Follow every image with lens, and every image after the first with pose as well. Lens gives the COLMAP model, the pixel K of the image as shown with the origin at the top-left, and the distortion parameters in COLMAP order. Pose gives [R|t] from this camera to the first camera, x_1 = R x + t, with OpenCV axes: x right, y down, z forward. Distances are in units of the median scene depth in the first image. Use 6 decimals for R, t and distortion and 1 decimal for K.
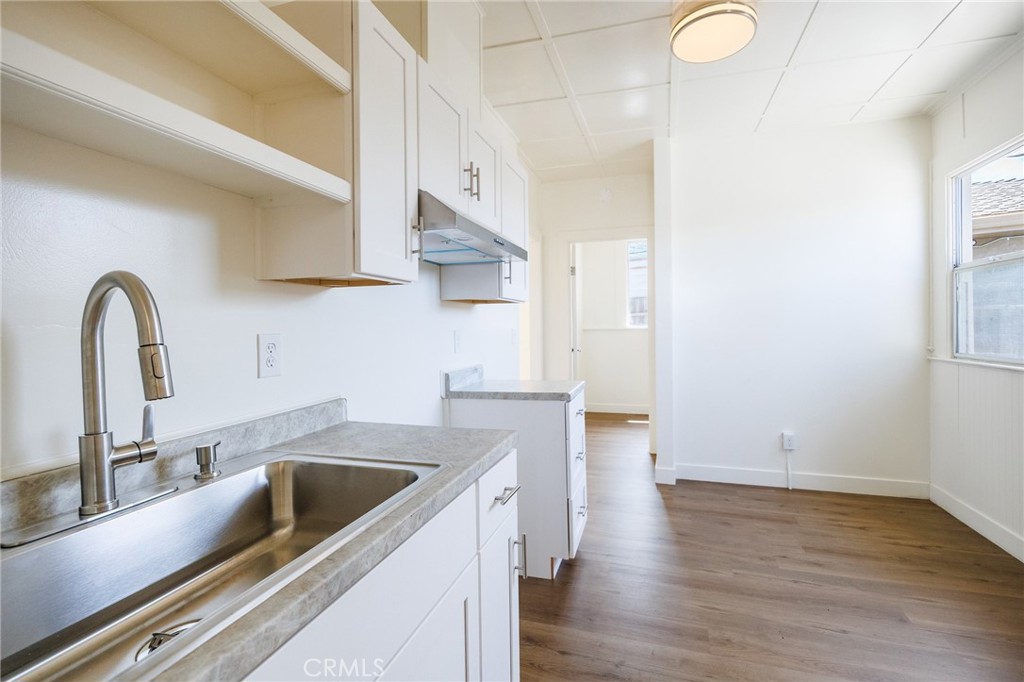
lens RADIAL K [[460.7, 0, 510.2], [0, 460.7, 344.1], [0, 0, 1]] dist [-0.025702, -0.000093]
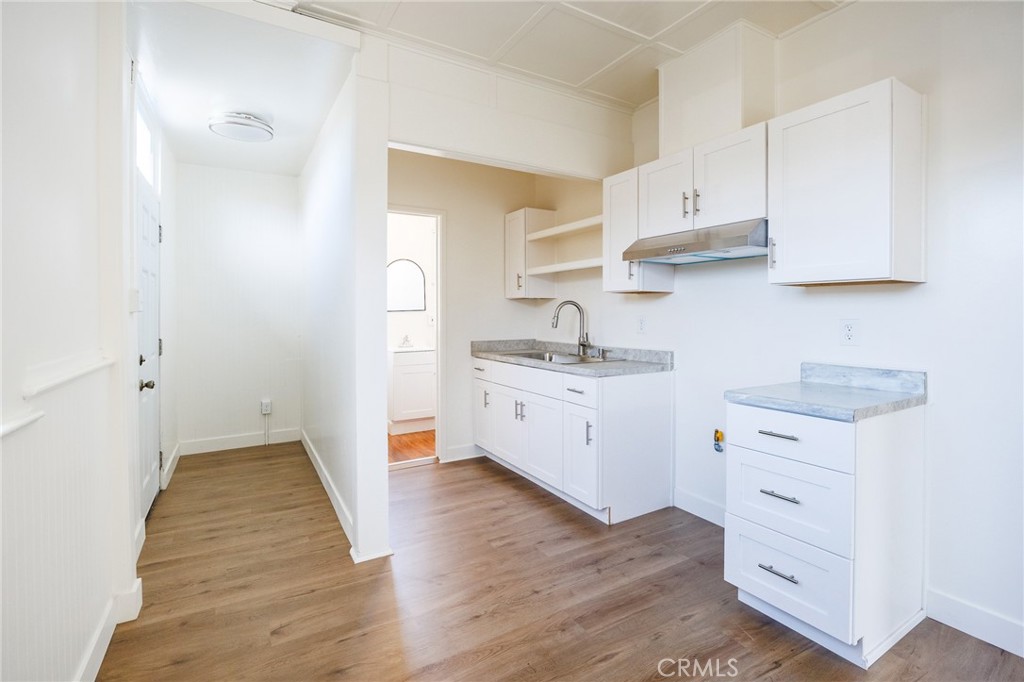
lens RADIAL K [[456.8, 0, 493.0], [0, 456.8, 316.8], [0, 0, 1]] dist [-0.016401, 0.000625]
pose [[-0.695467, 0.007313, -0.718521, 1.328959], [-0.020751, 0.999327, 0.030256, -0.056987], [0.718258, 0.035952, -0.694847, 1.594755]]
